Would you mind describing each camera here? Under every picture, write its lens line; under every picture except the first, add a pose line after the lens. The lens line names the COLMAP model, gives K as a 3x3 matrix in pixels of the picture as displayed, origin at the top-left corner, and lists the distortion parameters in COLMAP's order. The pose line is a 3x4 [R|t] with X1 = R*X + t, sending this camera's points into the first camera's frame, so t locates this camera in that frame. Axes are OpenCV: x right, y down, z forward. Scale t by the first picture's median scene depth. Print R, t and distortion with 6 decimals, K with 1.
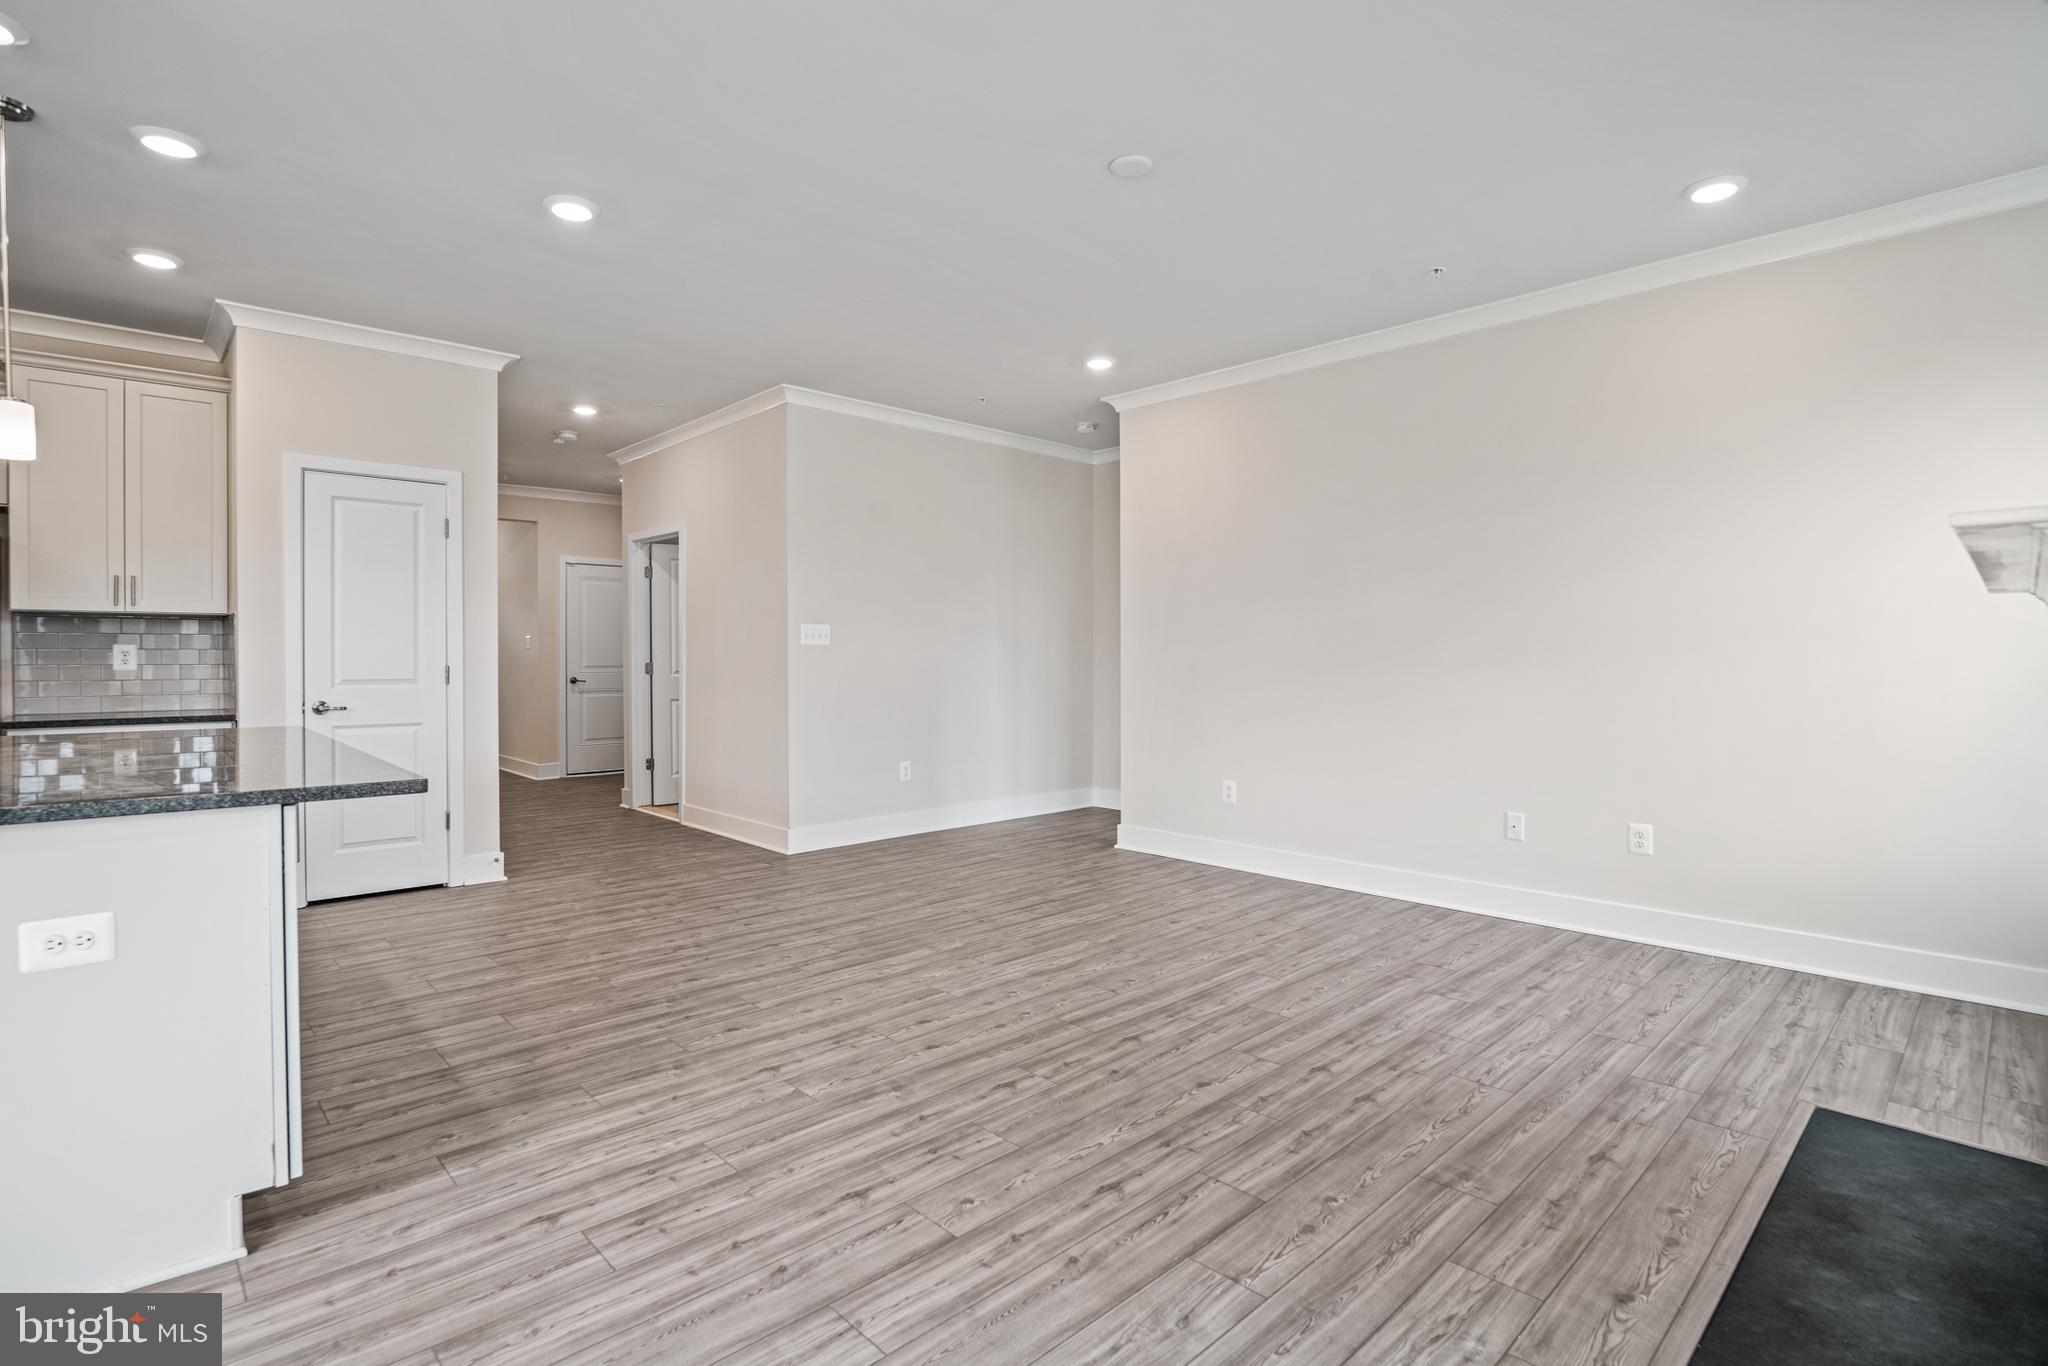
lens RADIAL K [[973.5, 0, 1008.9], [0, 973.5, 685.7], [0, 0, 1]] dist [-0.029450, 0.010835]
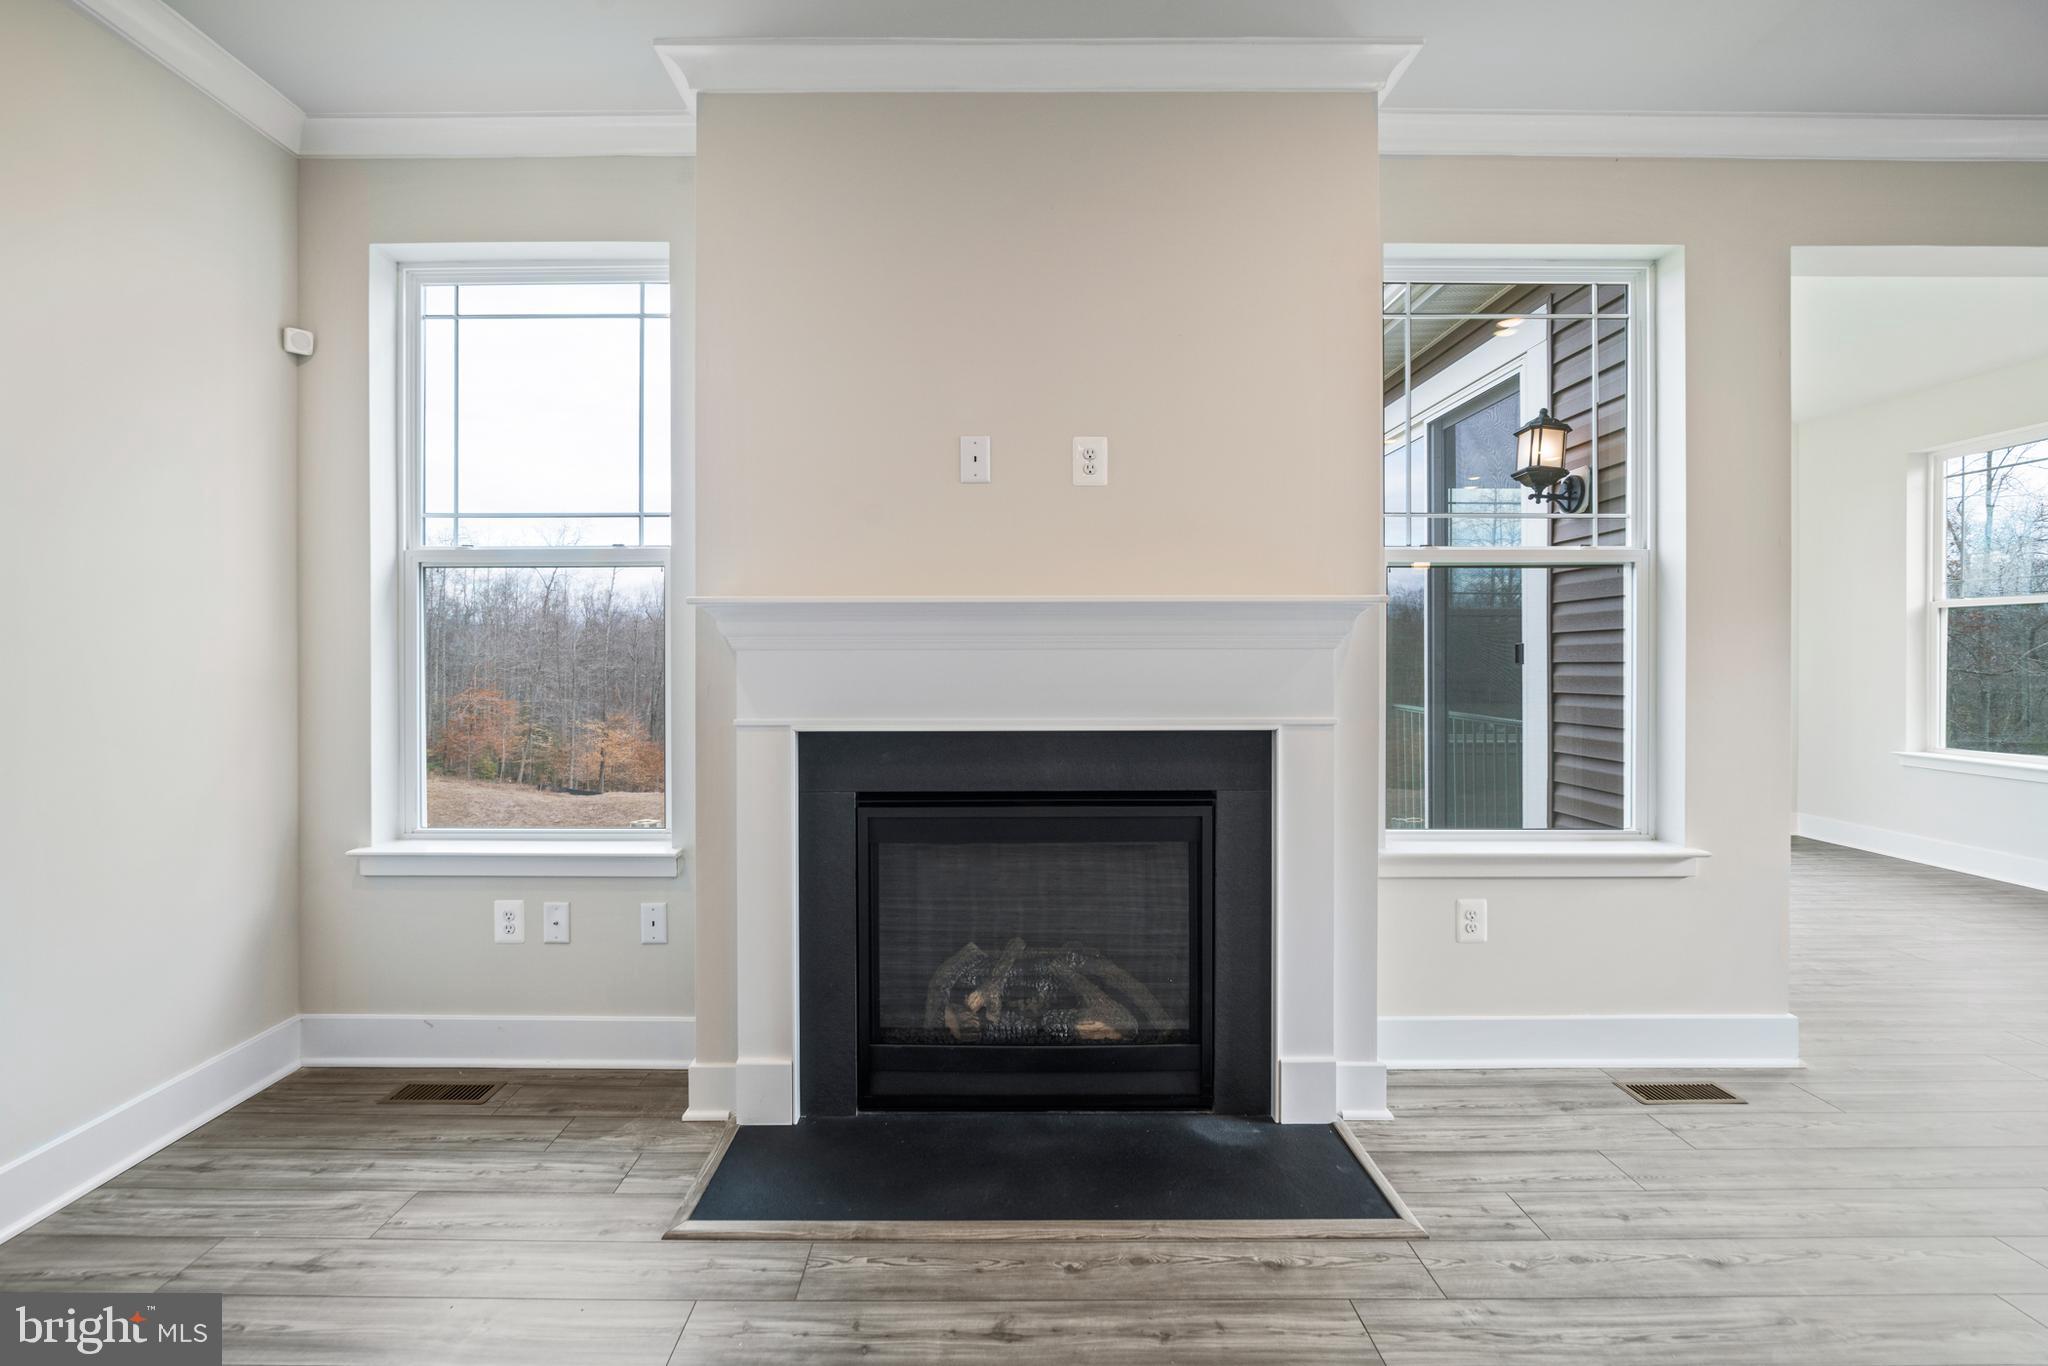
lens RADIAL K [[973.5, 0, 999.3], [0, 973.5, 664.7], [0, 0, 1]] dist [-0.029450, 0.010835]
pose [[-0.732943, -0.006410, 0.680260, 0.075993], [0.017258, 0.999459, 0.028012, -0.041081], [-0.680071, 0.032271, -0.732436, 1.114717]]
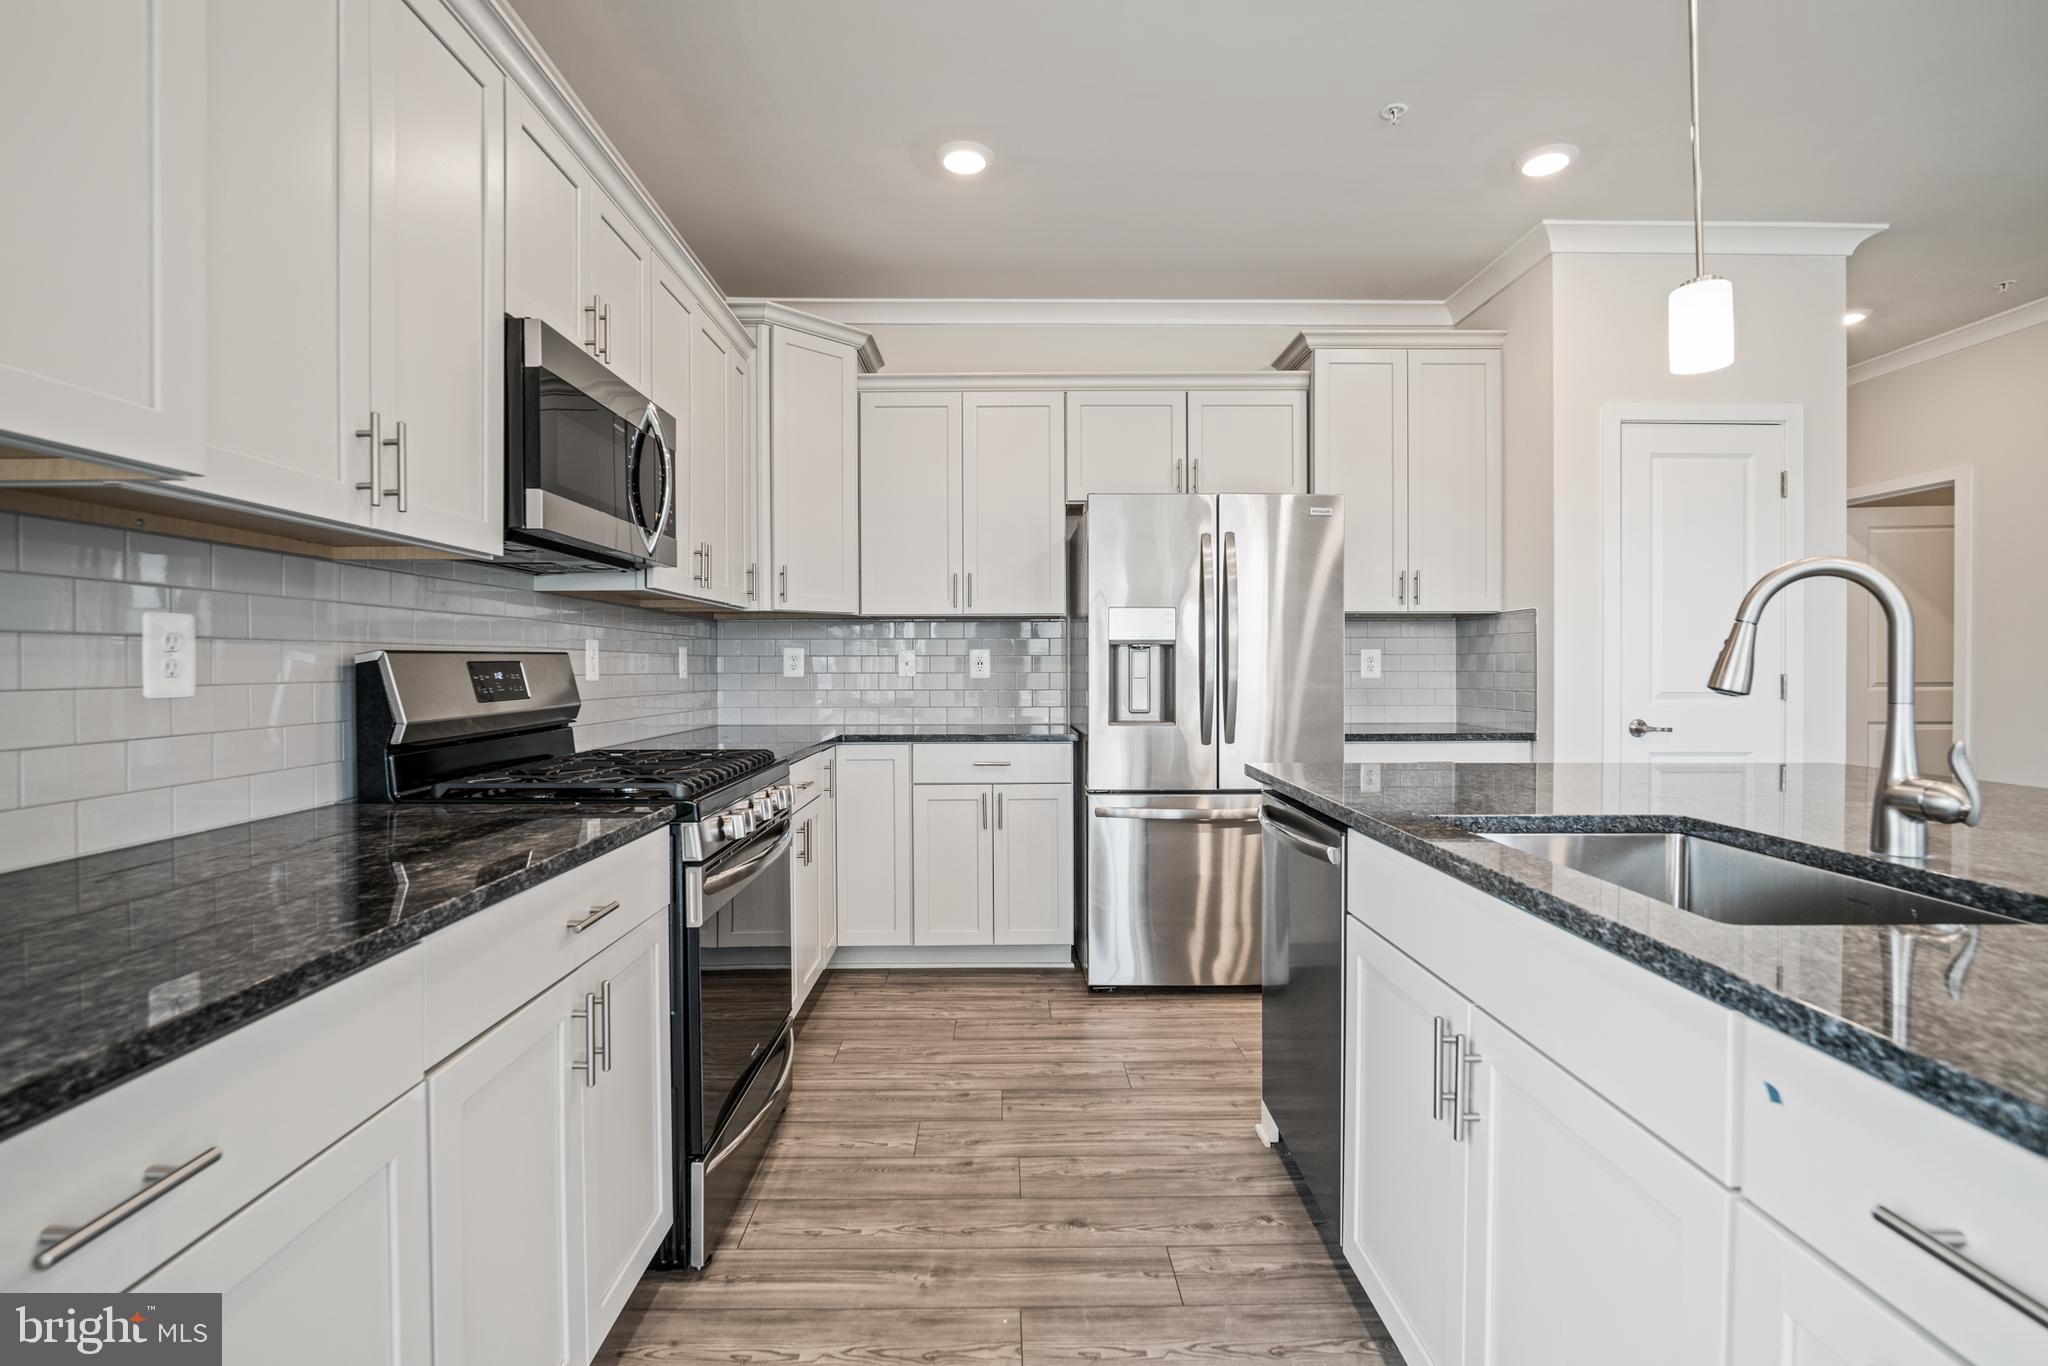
lens RADIAL K [[973.5, 0, 1002.7], [0, 973.5, 671.2], [0, 0, 1]] dist [-0.029450, 0.010835]
pose [[0.736503, 0.004515, -0.676419, -0.842834], [-0.017503, 0.999770, -0.012385, -0.006606], [0.676208, 0.020961, 0.736412, 0.128126]]
